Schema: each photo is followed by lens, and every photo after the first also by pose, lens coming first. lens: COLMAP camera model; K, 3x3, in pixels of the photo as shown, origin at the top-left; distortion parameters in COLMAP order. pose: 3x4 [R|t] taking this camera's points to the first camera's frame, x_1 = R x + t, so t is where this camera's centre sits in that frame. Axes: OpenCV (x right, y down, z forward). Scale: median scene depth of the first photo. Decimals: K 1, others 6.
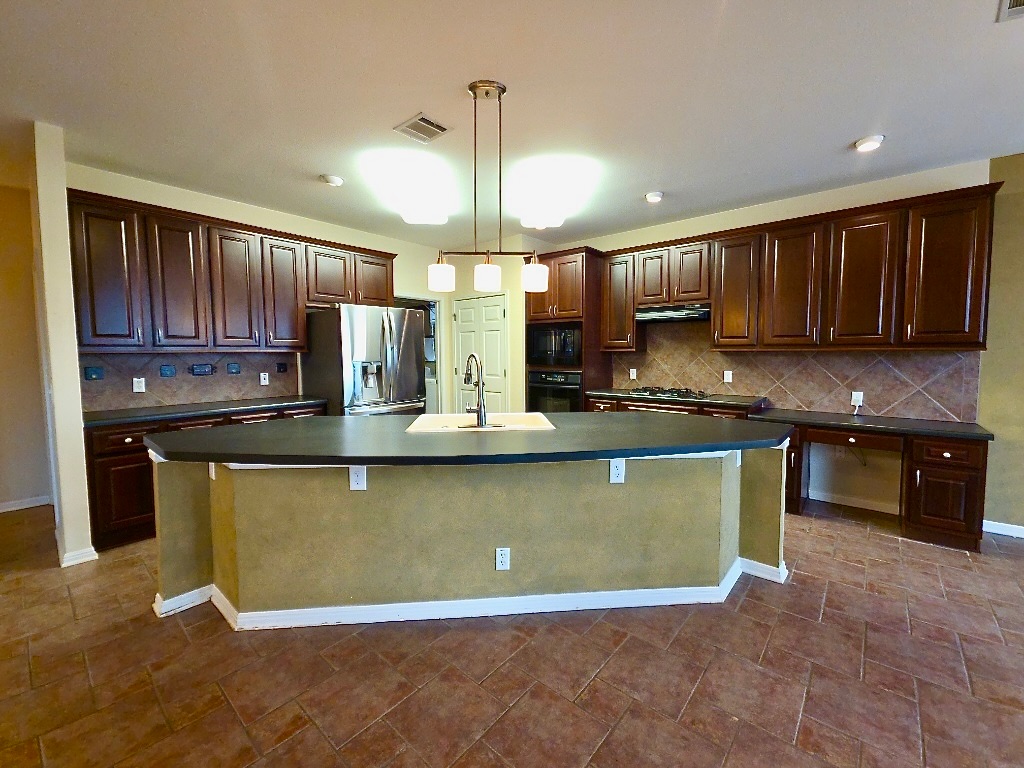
lens RADIAL K [[416.6, 0, 519.4], [0, 416.6, 377.2], [0, 0, 1]] dist [0.021172, -0.011002]
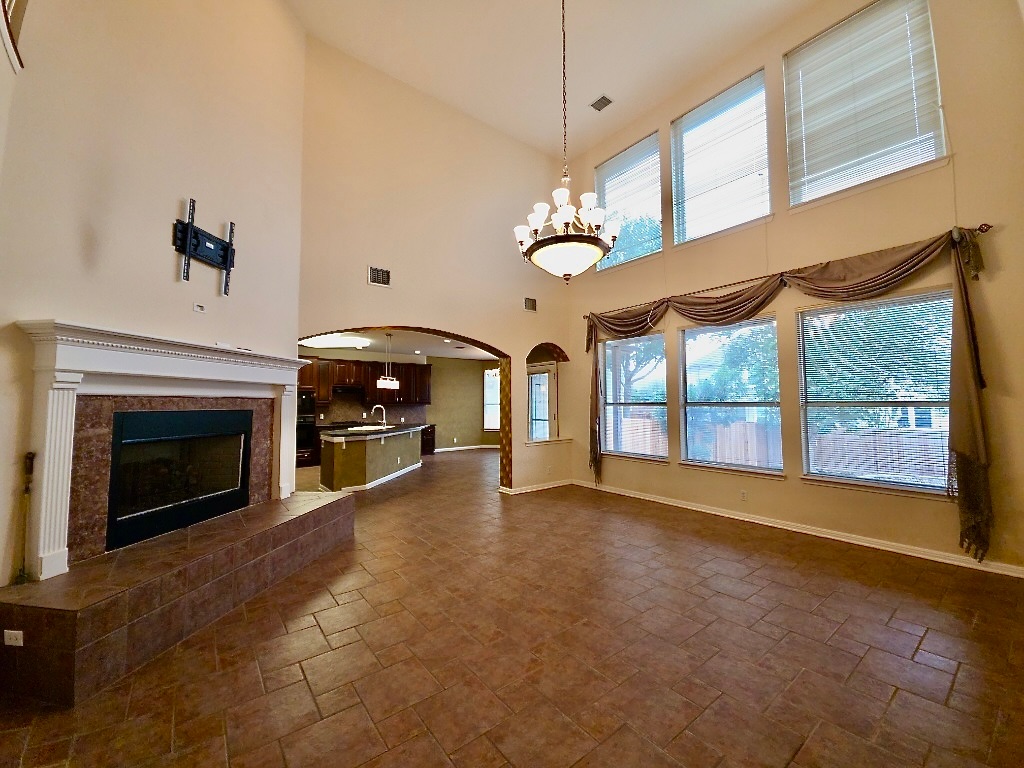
lens RADIAL K [[416.6, 0, 519.4], [0, 416.6, 377.2], [0, 0, 1]] dist [0.021172, -0.011002]
pose [[0.188668, 0.064642, 0.979911, -2.133043], [0.066707, 0.994683, -0.078460, 0.035384], [-0.979773, 0.080170, 0.183353, -0.468716]]
